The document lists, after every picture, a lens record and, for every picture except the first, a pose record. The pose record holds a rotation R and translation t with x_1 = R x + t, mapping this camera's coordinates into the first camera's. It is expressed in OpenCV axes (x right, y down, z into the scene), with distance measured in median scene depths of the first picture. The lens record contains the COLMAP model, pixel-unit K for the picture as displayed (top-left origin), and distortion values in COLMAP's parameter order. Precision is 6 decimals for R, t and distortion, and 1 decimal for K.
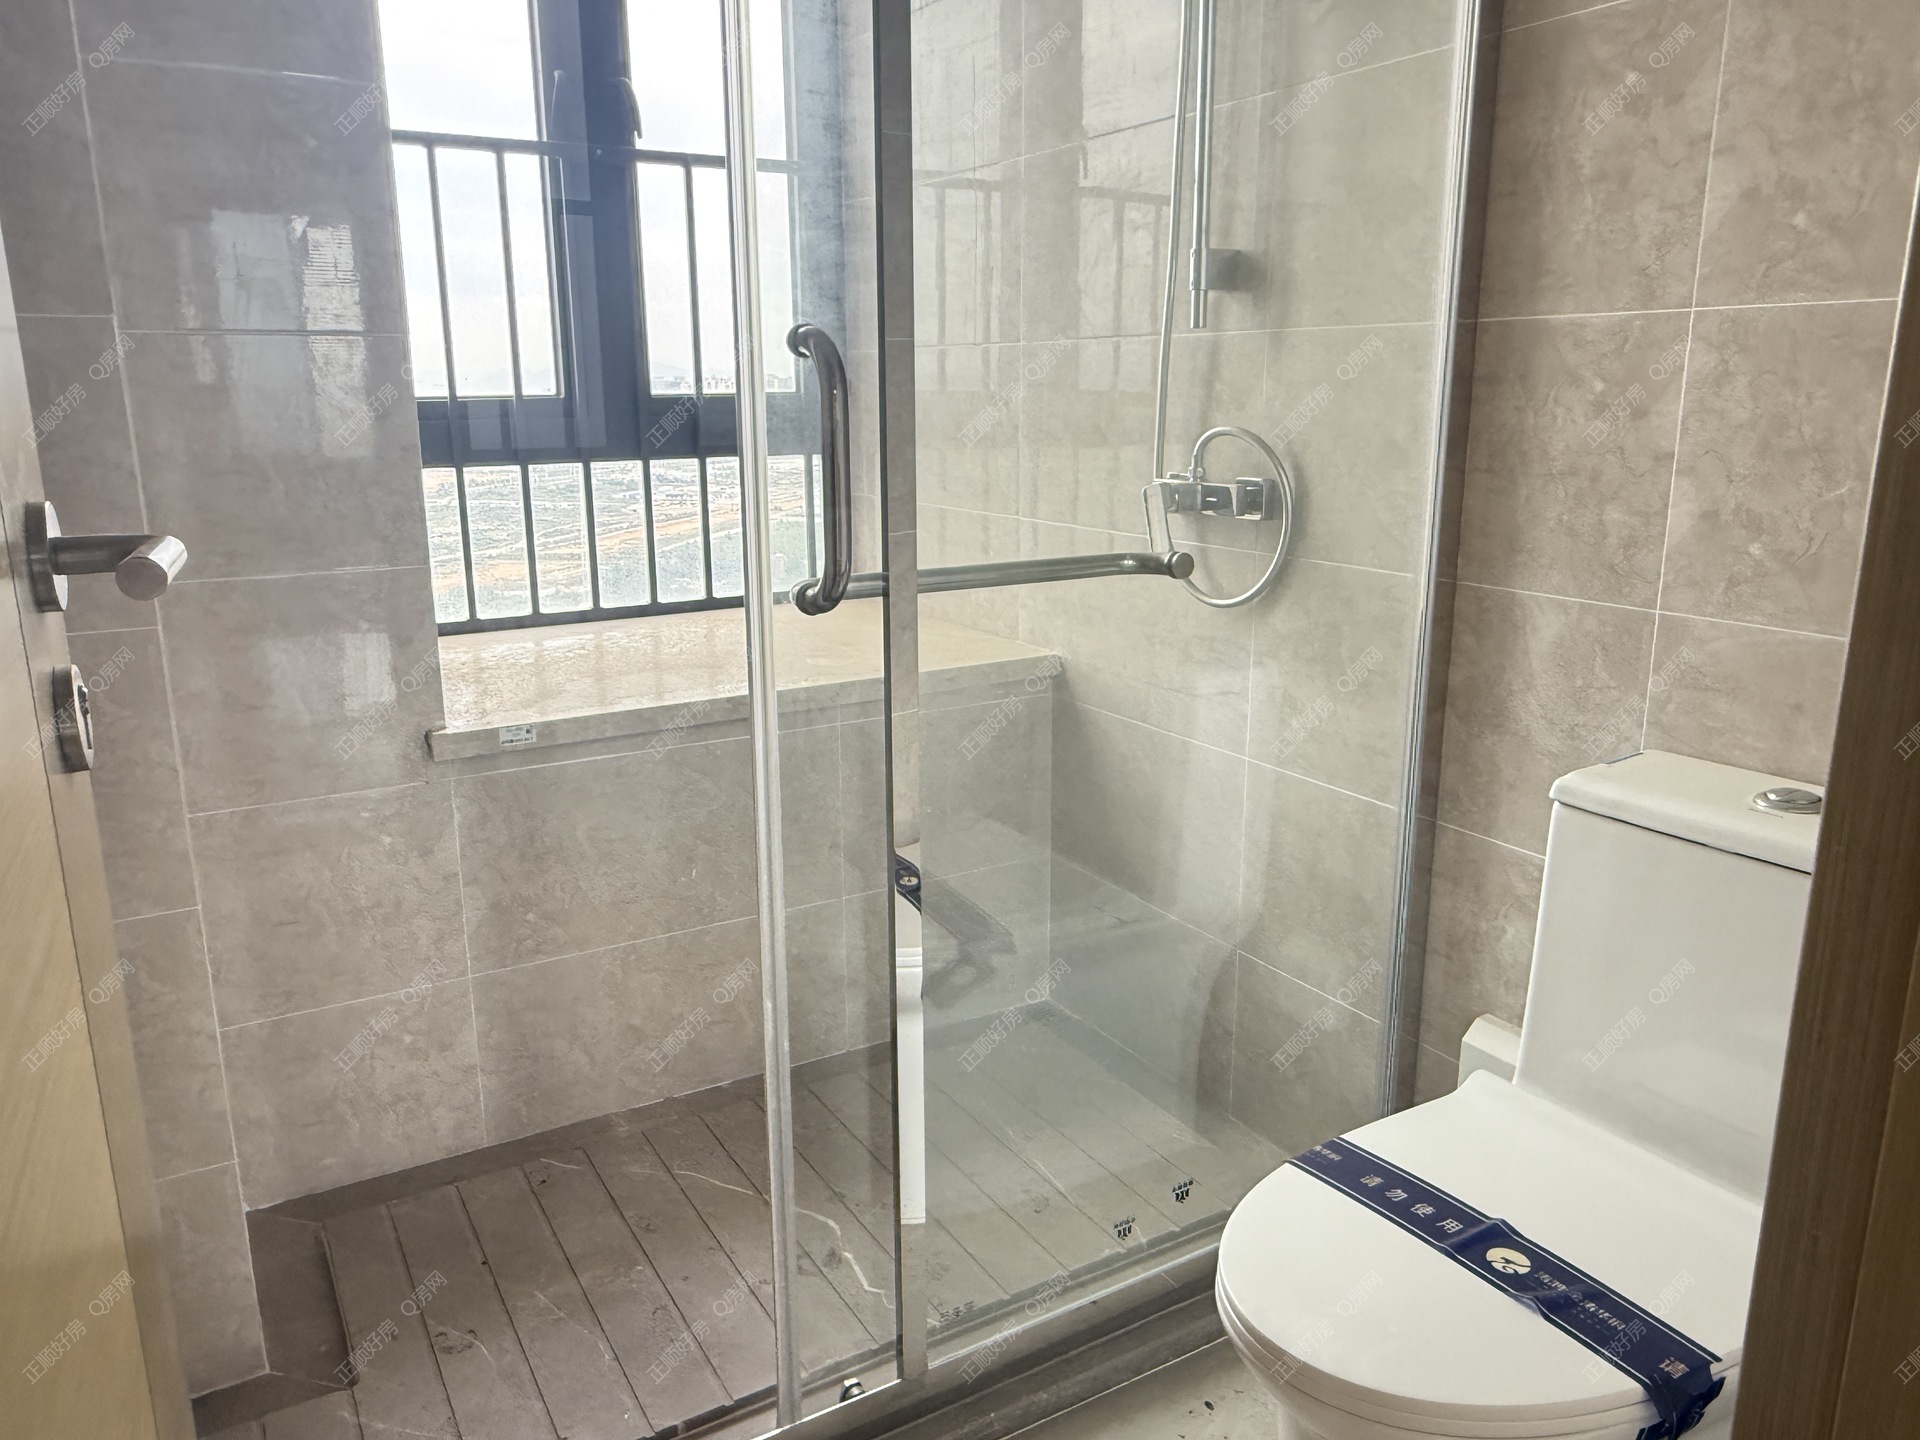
lens RADIAL K [[1331.1, 0, 957.8], [0, 1331.1, 707.7], [0, 0, 1]] dist [-0.006296, 0.007544]
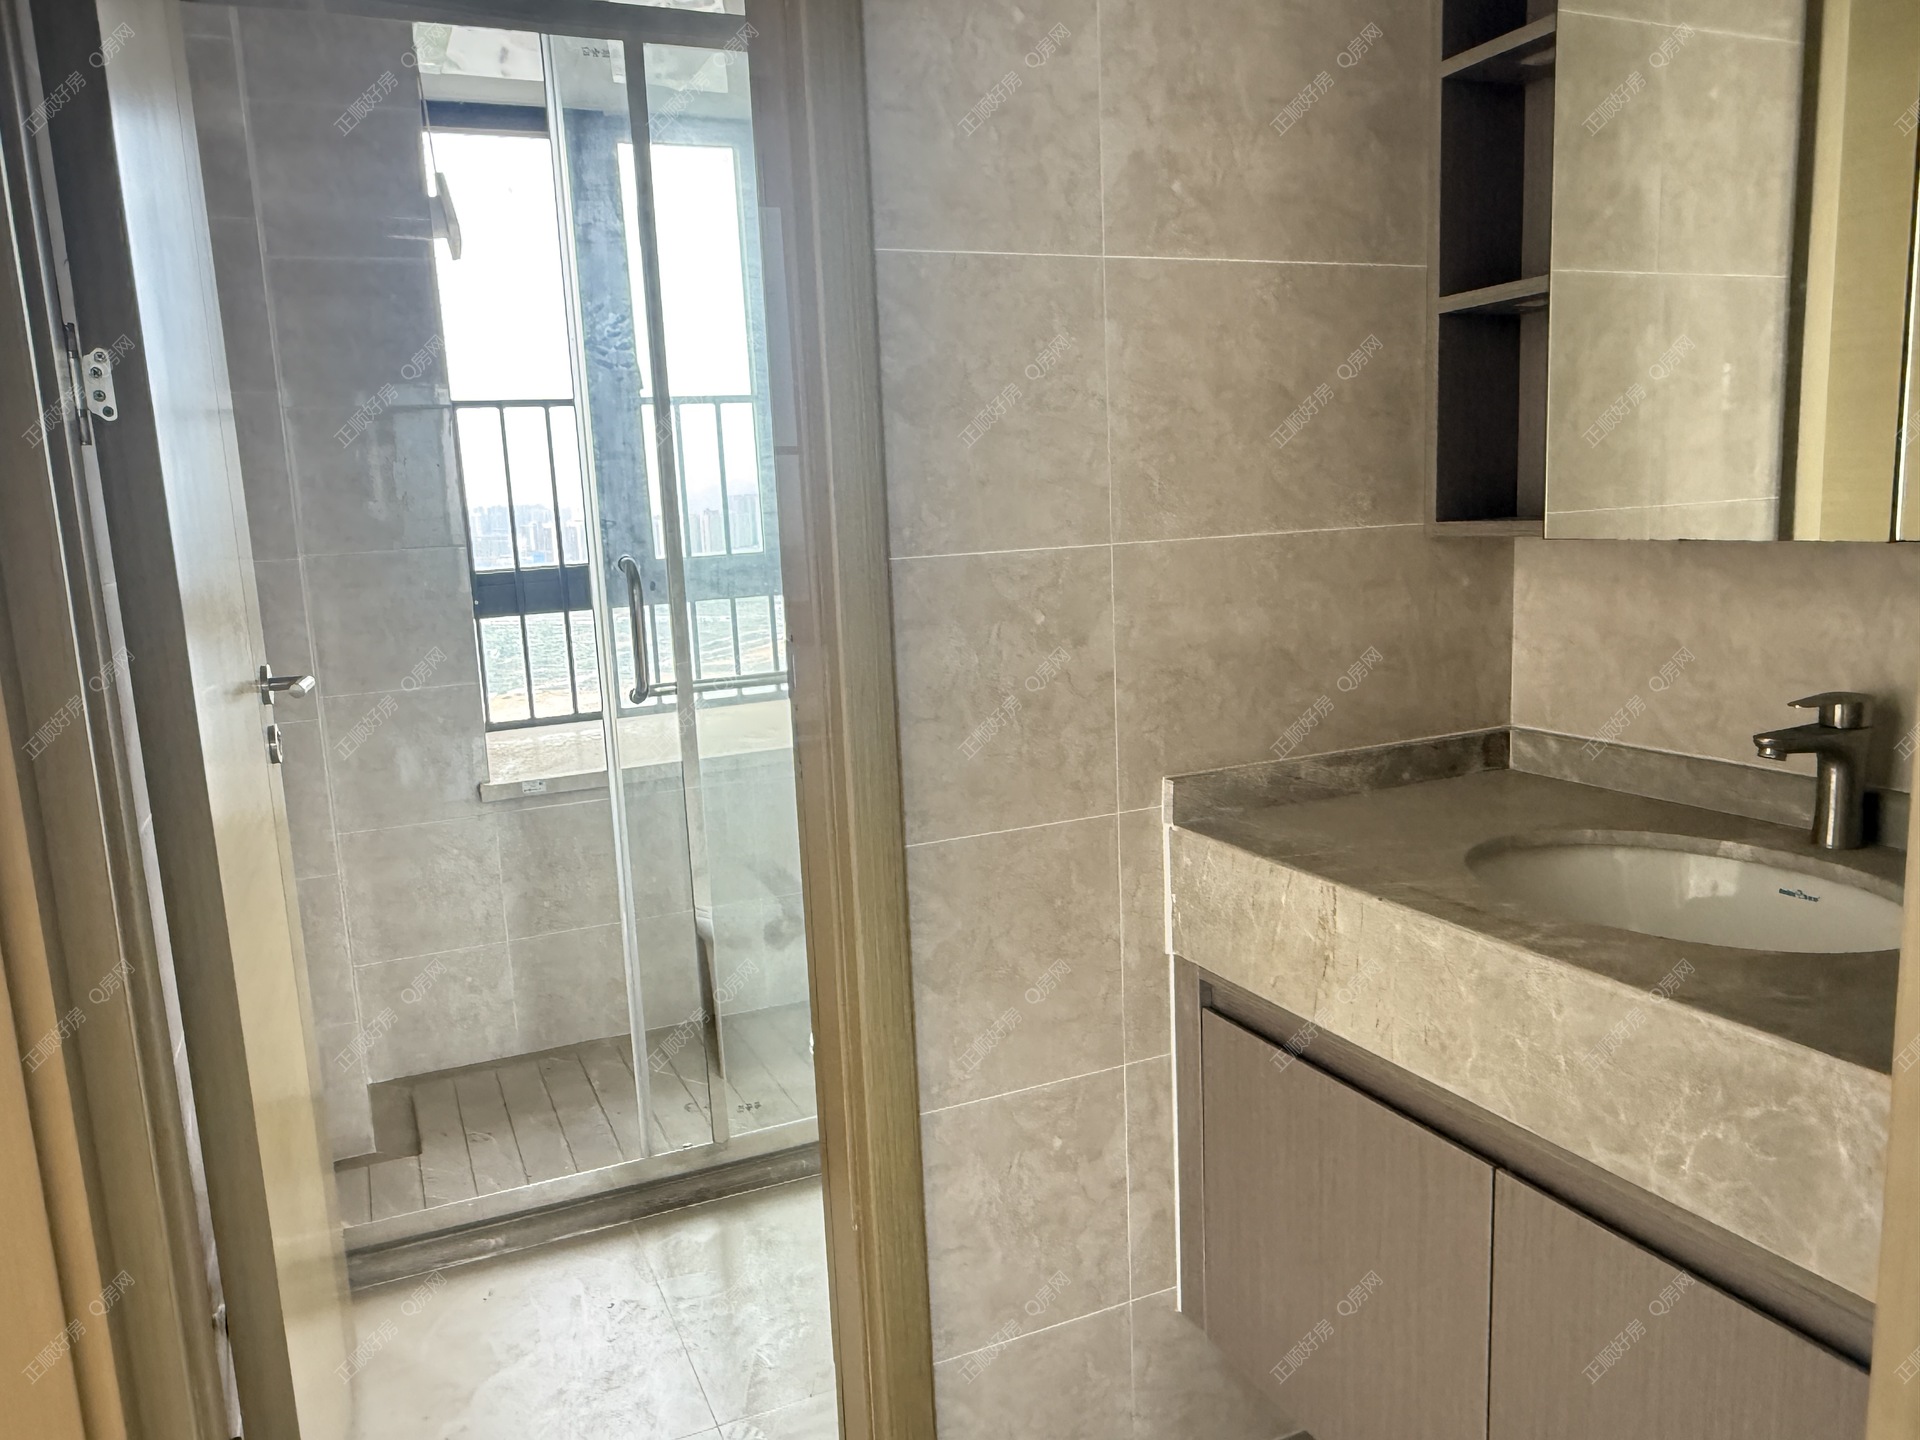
lens RADIAL K [[1331.1, 0, 959.5], [0, 1331.1, 724.8], [0, 0, 1]] dist [-0.006296, 0.007544]
pose [[0.993443, -0.021514, -0.112282, 0.355302], [0.014254, 0.997779, -0.065068, 0.057233], [0.113432, 0.063041, 0.991544, -0.530433]]
